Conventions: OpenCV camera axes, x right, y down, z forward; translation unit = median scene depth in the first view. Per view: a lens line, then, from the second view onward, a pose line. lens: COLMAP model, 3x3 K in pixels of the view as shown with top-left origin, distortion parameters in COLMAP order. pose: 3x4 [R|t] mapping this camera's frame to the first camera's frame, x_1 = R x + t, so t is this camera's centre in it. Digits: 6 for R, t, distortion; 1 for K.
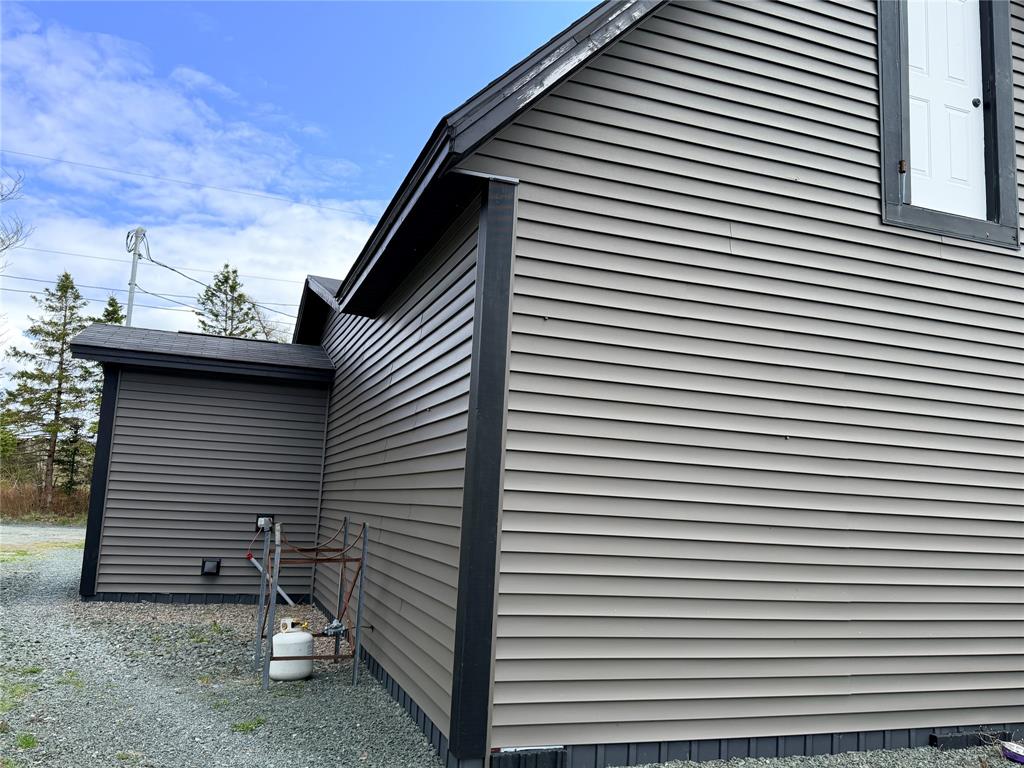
lens RADIAL K [[808.4, 0, 512.0], [0, 808.4, 384.0], [0, 0, 1]] dist [0.099990, -0.131952]
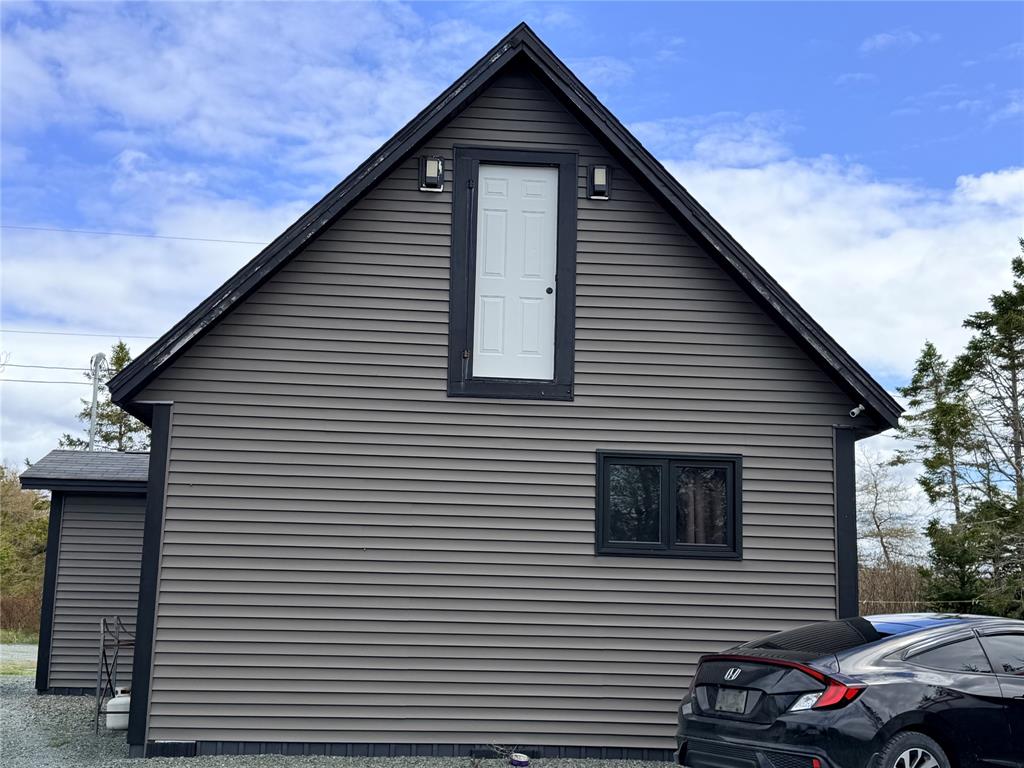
lens RADIAL K [[1309.6, 0, 512.0], [0, 1309.6, 384.0], [0, 0, 1]] dist [0.123441, 0.006148]
pose [[0.963336, -0.064671, -0.260388, 1.054935], [0.057245, 0.997711, -0.036009, -0.115695], [0.262121, 0.019783, 0.964832, -1.086869]]
